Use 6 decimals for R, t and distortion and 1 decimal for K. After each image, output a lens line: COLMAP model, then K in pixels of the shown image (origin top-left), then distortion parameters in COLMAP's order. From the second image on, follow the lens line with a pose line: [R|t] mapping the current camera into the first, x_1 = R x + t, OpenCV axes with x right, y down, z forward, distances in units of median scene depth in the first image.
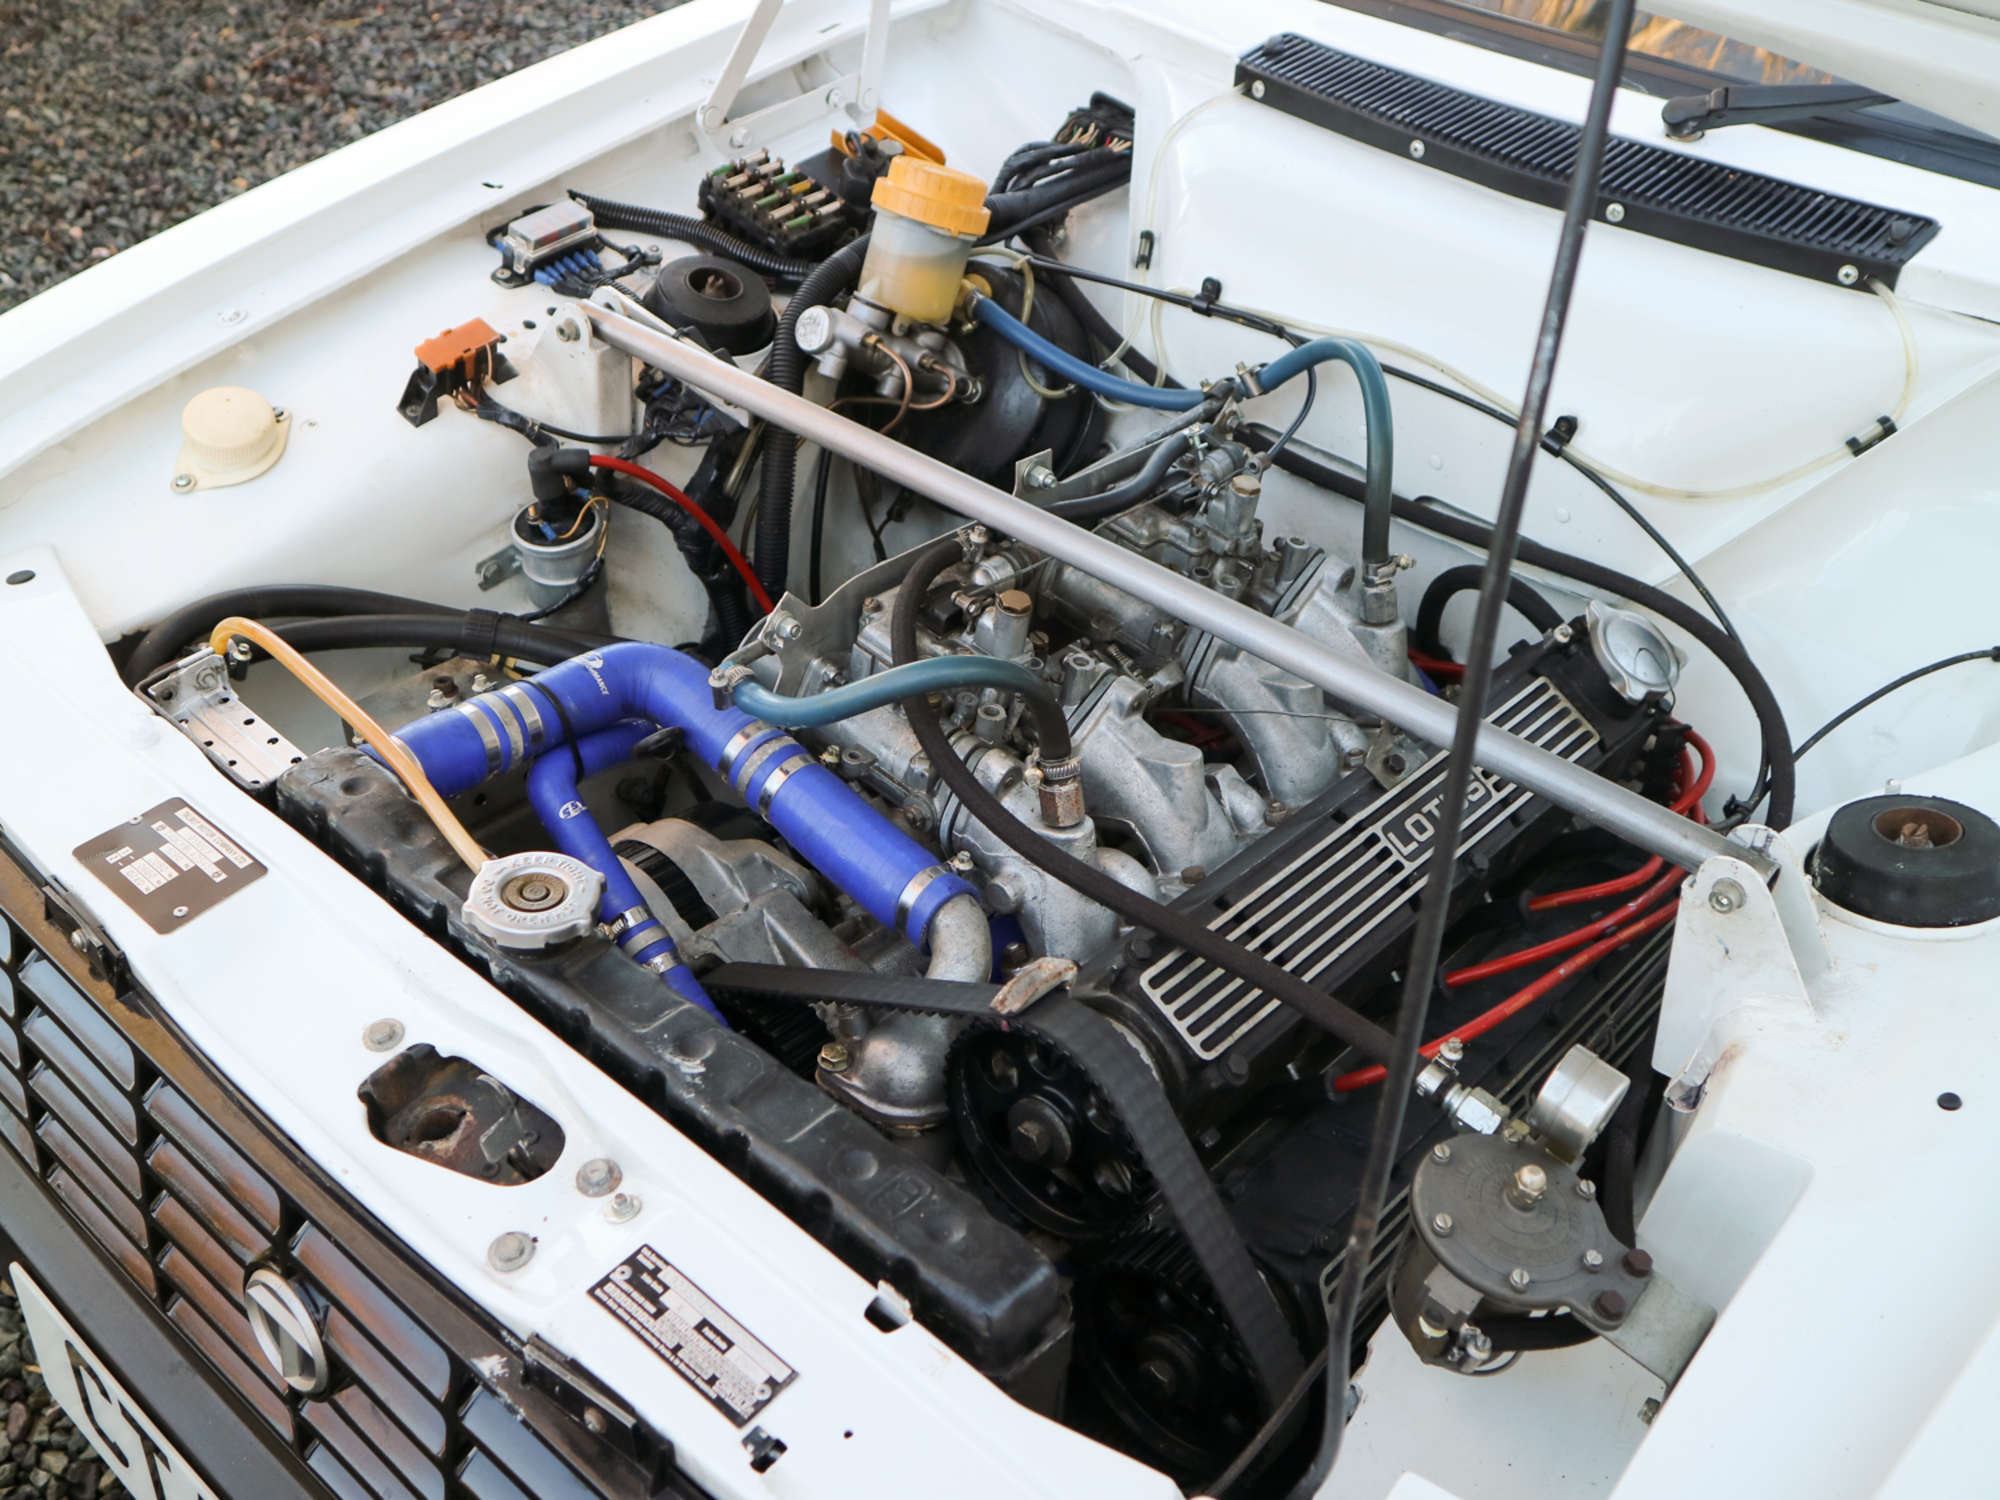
lens RADIAL K [[1980.5, 0, 1000.0], [0, 1980.5, 750.0], [0, 0, 1]] dist [-0.051603, 0.012074]
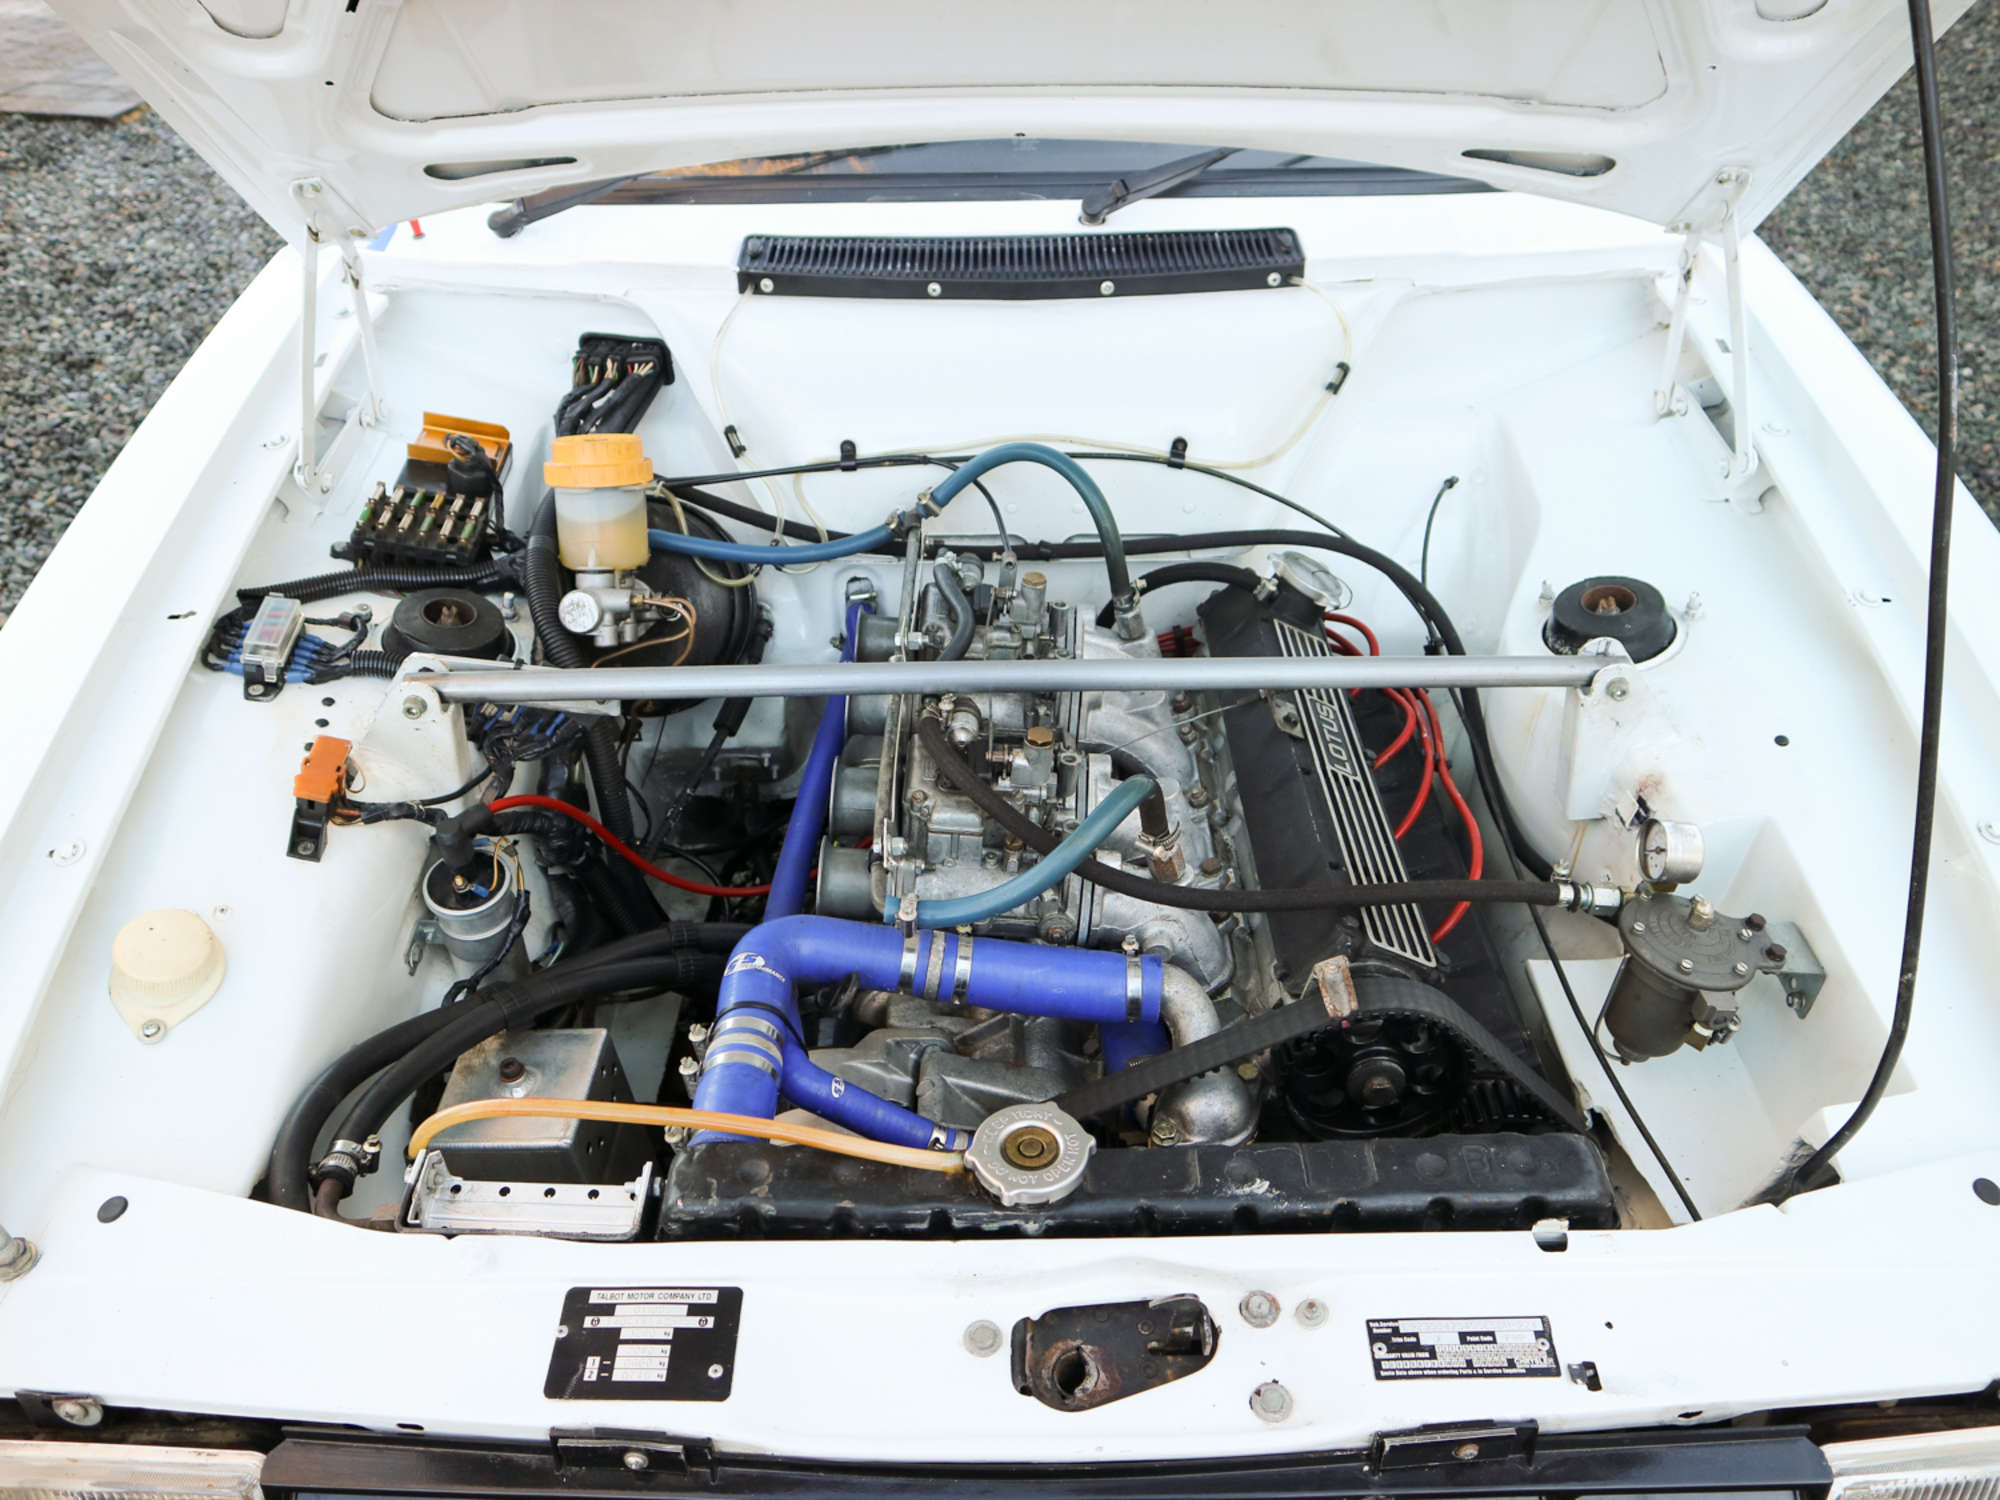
lens RADIAL K [[1568.1, 0, 1000.0], [0, 1568.1, 750.0], [0, 0, 1]] dist [-0.130944, 0.105532]
pose [[0.746023, -0.445805, 0.494679, -0.477306], [0.433798, 0.888952, 0.146914, -0.214705], [-0.505241, 0.104990, 0.856568, 0.197675]]
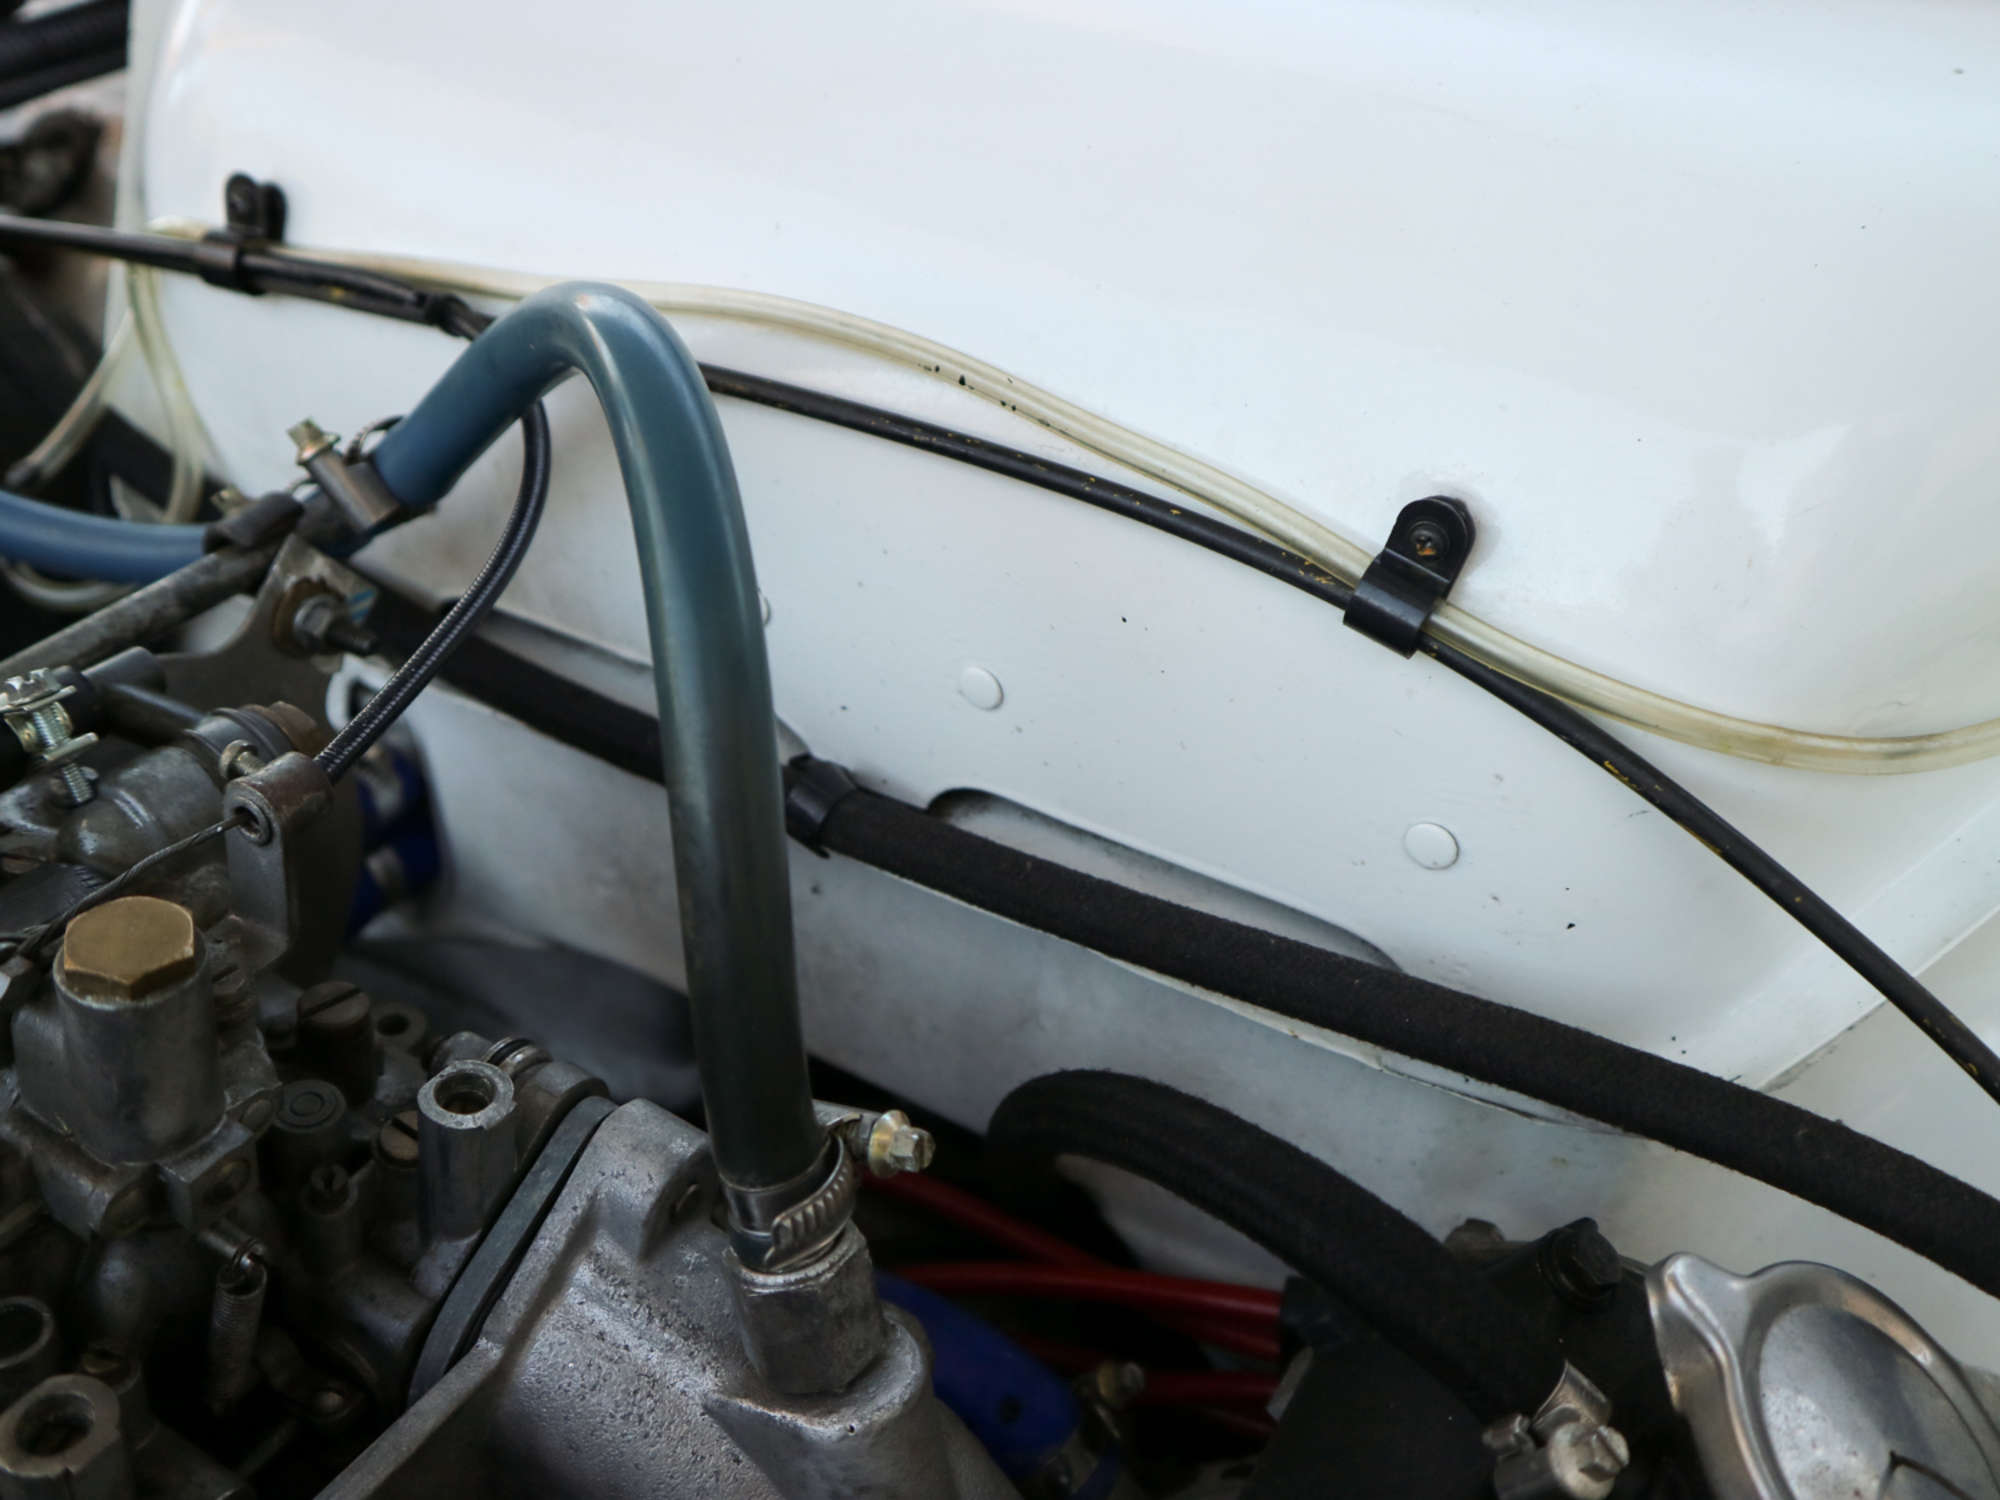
lens RADIAL K [[1774.5, 0, 1000.0], [0, 1774.5, 750.0], [0, 0, 1]] dist [-0.104203, 0.109720]
pose [[0.975245, -0.112356, 0.190458, 0.206152], [0.118751, 0.992670, -0.022467, -0.156183], [-0.186537, 0.044528, 0.981438, 0.883043]]
